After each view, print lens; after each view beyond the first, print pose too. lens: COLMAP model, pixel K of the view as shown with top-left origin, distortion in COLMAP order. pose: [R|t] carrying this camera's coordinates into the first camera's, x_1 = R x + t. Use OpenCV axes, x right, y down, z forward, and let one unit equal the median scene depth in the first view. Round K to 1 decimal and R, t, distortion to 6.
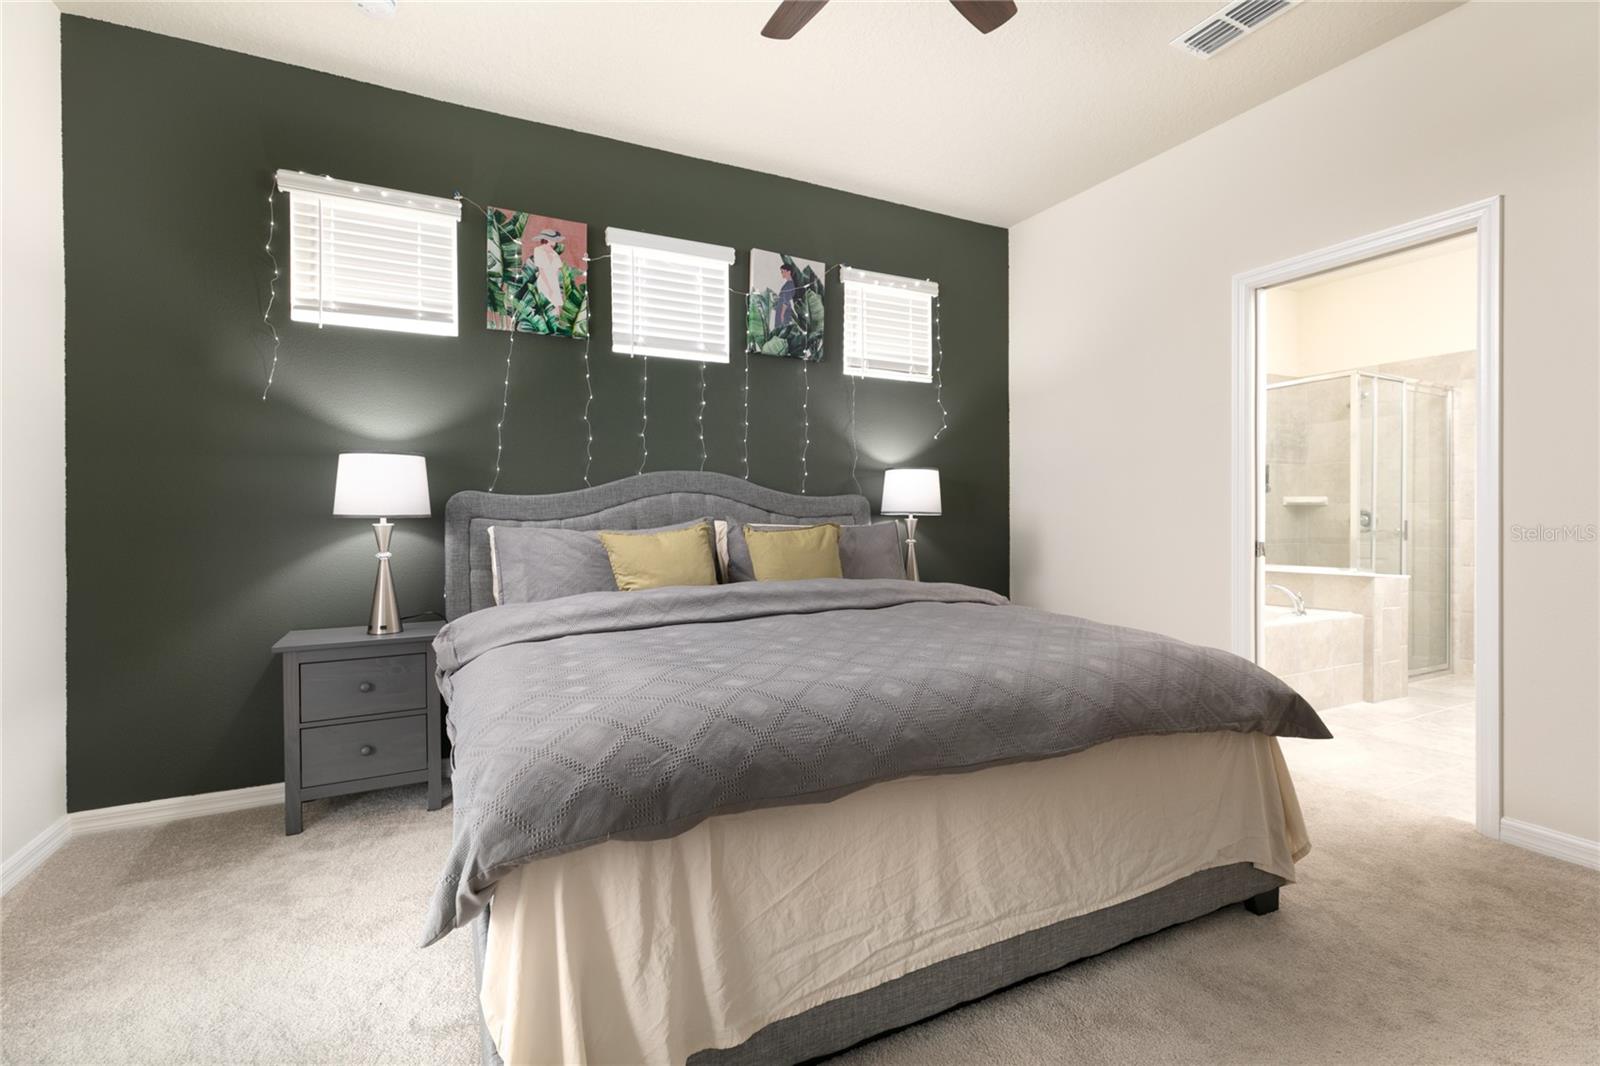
lens RADIAL K [[729.7, 0, 791.5], [0, 729.7, 522.9], [0, 0, 1]] dist [0.014152, -0.000054]
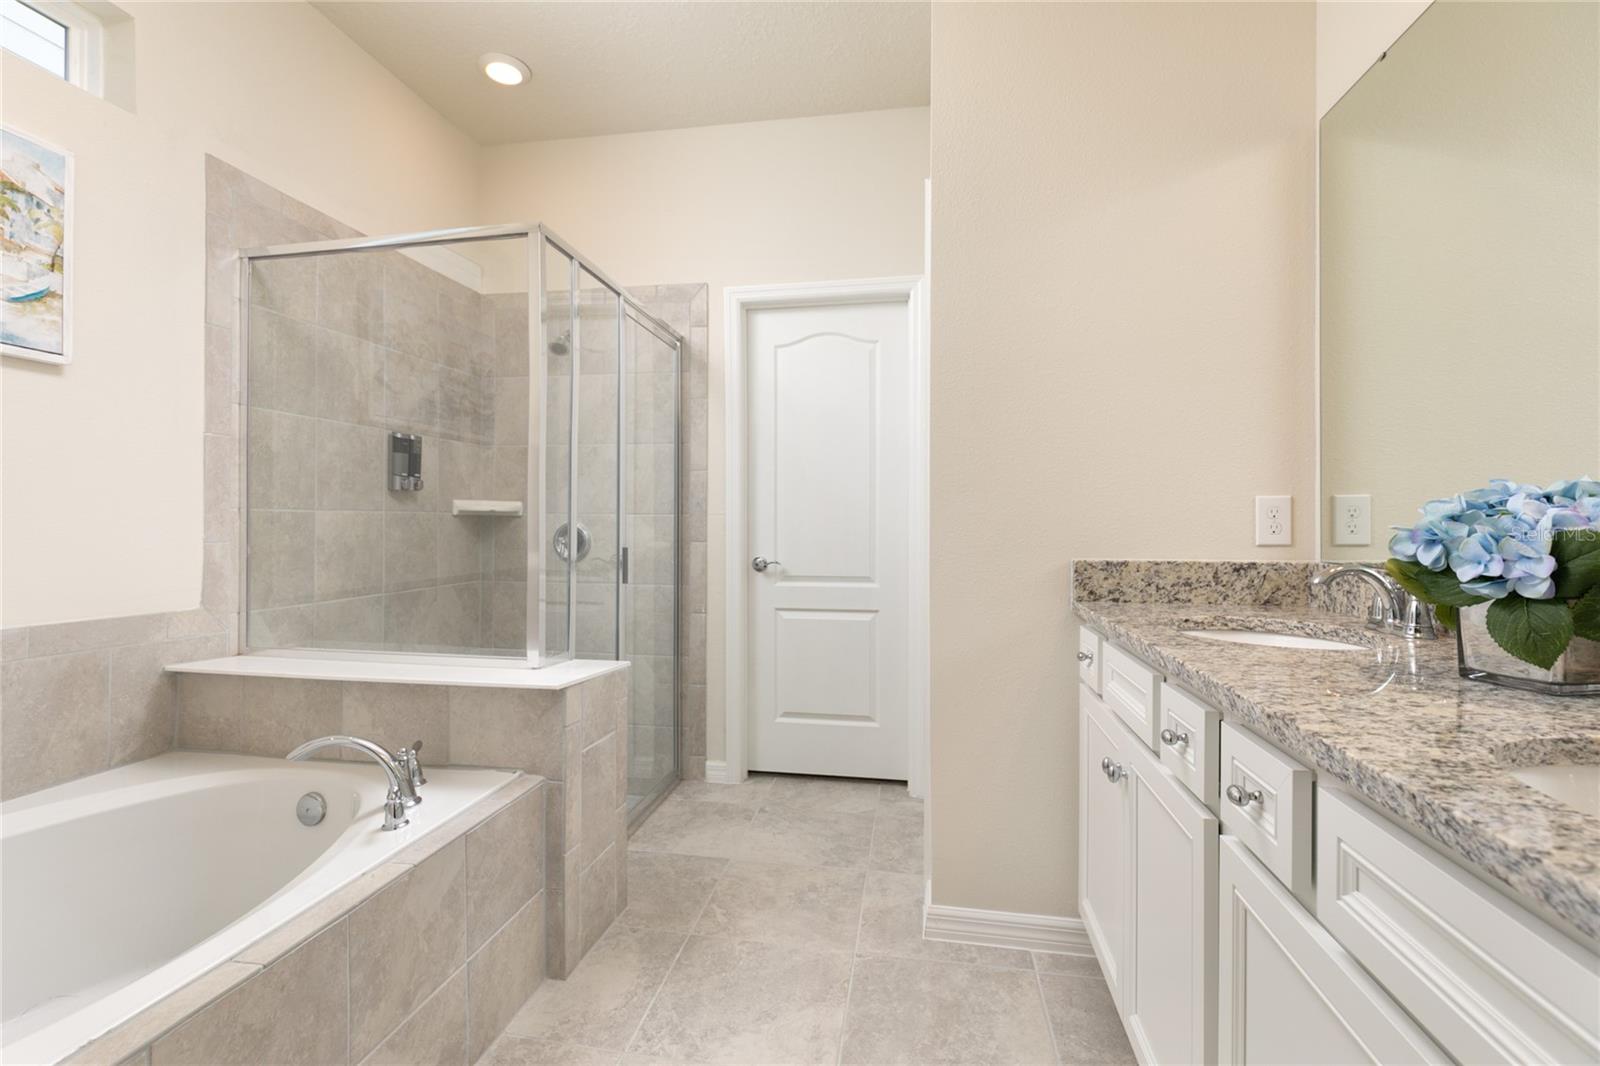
lens RADIAL K [[729.7, 0, 808.4], [0, 729.7, 532.9], [0, 0, 1]] dist [0.014152, -0.000054]
pose [[0.592389, -0.002972, 0.805647, 0.437884], [-0.000157, 0.999993, 0.003805, -0.014503], [-0.805652, -0.002380, 0.592384, 0.521674]]
